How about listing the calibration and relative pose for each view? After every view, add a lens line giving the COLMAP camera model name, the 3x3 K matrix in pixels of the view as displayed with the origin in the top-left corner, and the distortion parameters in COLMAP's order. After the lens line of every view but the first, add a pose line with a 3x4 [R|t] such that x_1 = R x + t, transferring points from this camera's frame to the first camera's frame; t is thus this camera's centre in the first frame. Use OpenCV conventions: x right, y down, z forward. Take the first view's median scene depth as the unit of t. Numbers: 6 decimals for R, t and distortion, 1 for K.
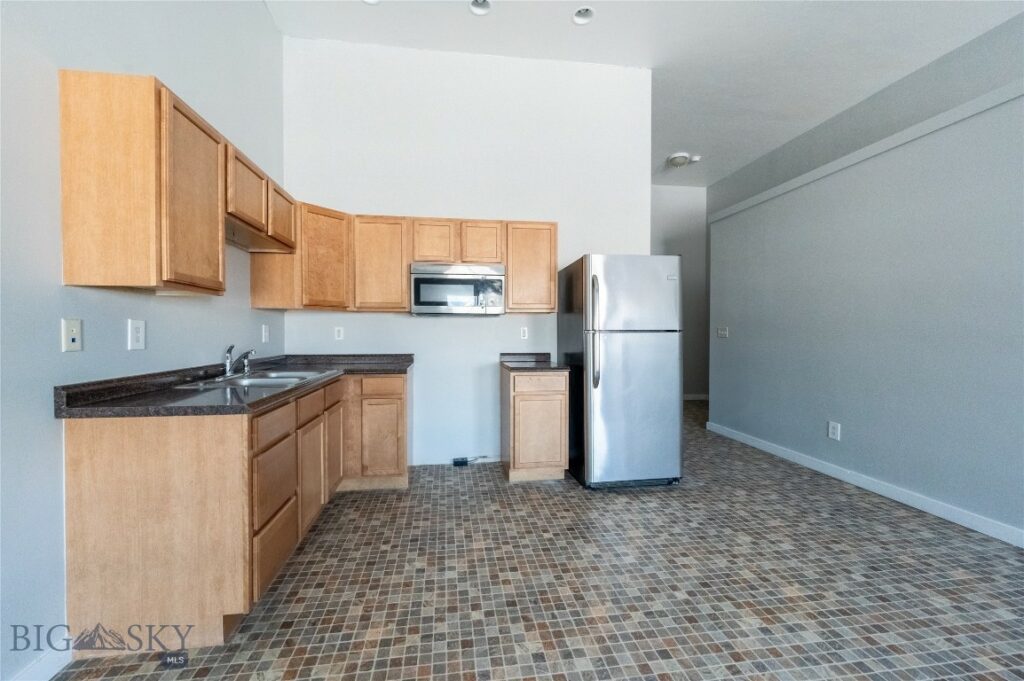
lens RADIAL K [[413.0, 0, 502.5], [0, 413.0, 337.6], [0, 0, 1]] dist [-0.000448, 0.000077]
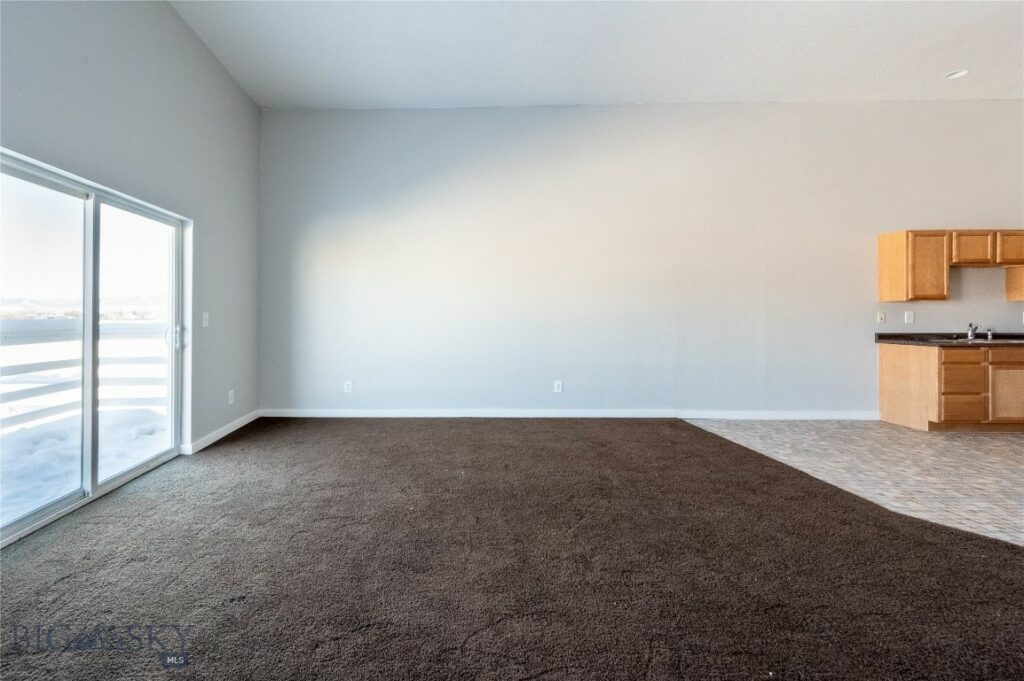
lens RADIAL K [[449.4, 0, 423.6], [0, 449.4, 311.0], [0, 0, 1]] dist [-0.001555, -0.000038]
pose [[-0.157259, -0.005033, -0.987545, 1.479430], [-0.012012, 0.999923, -0.003183, -0.000419], [0.987484, 0.011362, -0.157307, -0.977742]]
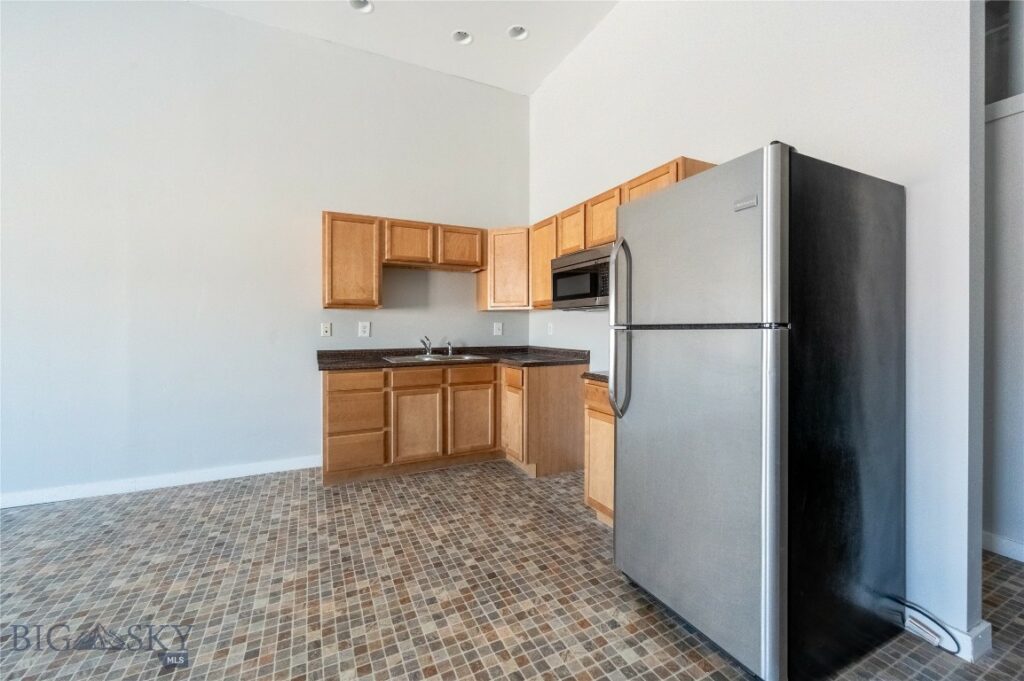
lens RADIAL K [[413.0, 0, 509.6], [0, 413.0, 326.8], [0, 0, 1]] dist [0.000741, -0.000155]
pose [[0.303917, -0.000897, -0.952698, 0.792621], [-0.011576, 0.999922, -0.004634, -0.011306], [0.952628, 0.012437, 0.303883, 0.663912]]
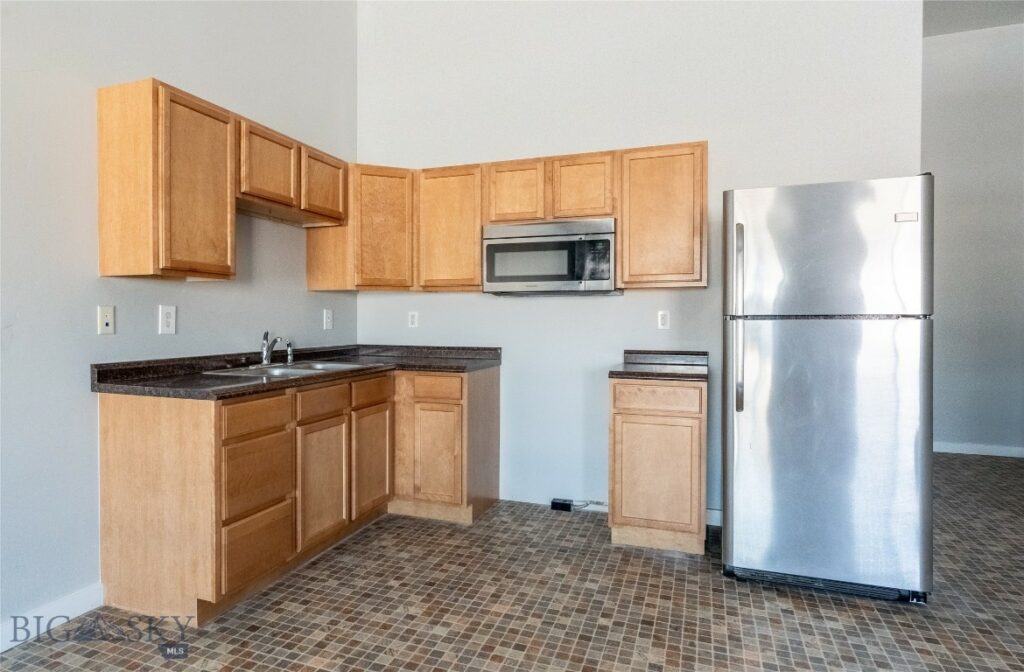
lens RADIAL K [[618.6, 0, 445.3], [0, 618.6, 329.1], [0, 0, 1]] dist [0.001010, -0.000901]
pose [[0.860012, 0.009483, -0.510186, 0.323936], [-0.007494, 0.999954, 0.005953, 0.001096], [0.510219, -0.001297, 0.860044, 0.006209]]
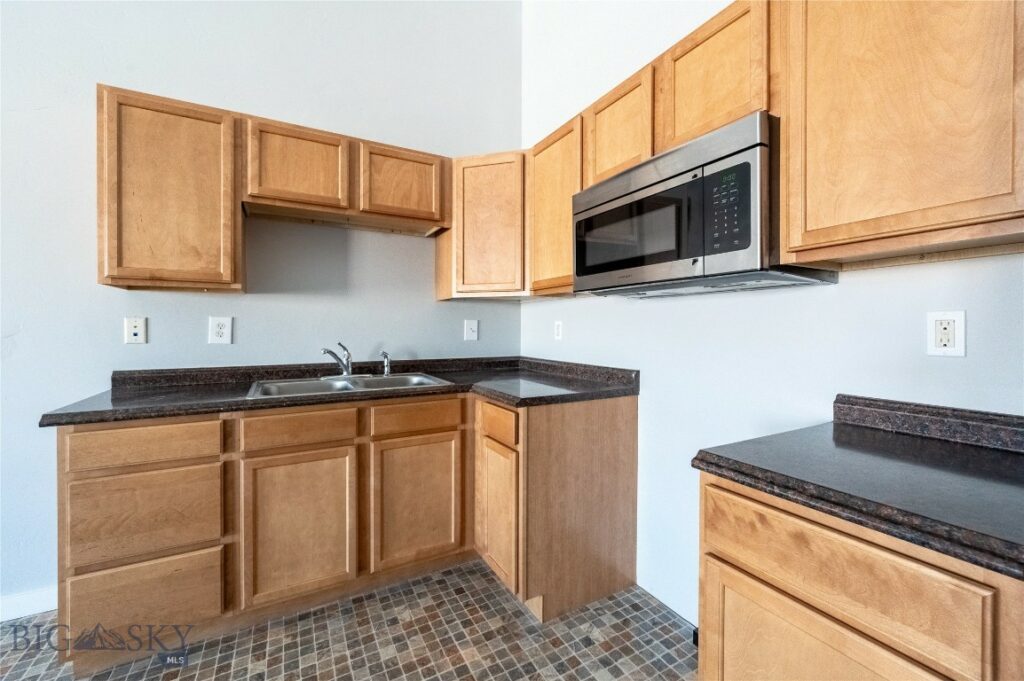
lens RADIAL K [[407.9, 0, 515.1], [0, 407.9, 331.4], [0, 0, 1]] dist [-0.001061, -0.000091]
pose [[0.357895, 0.007725, -0.933730, 0.258260], [-0.013014, 0.999910, 0.003284, -0.011162], [0.933671, 0.010976, 0.357963, 0.837913]]
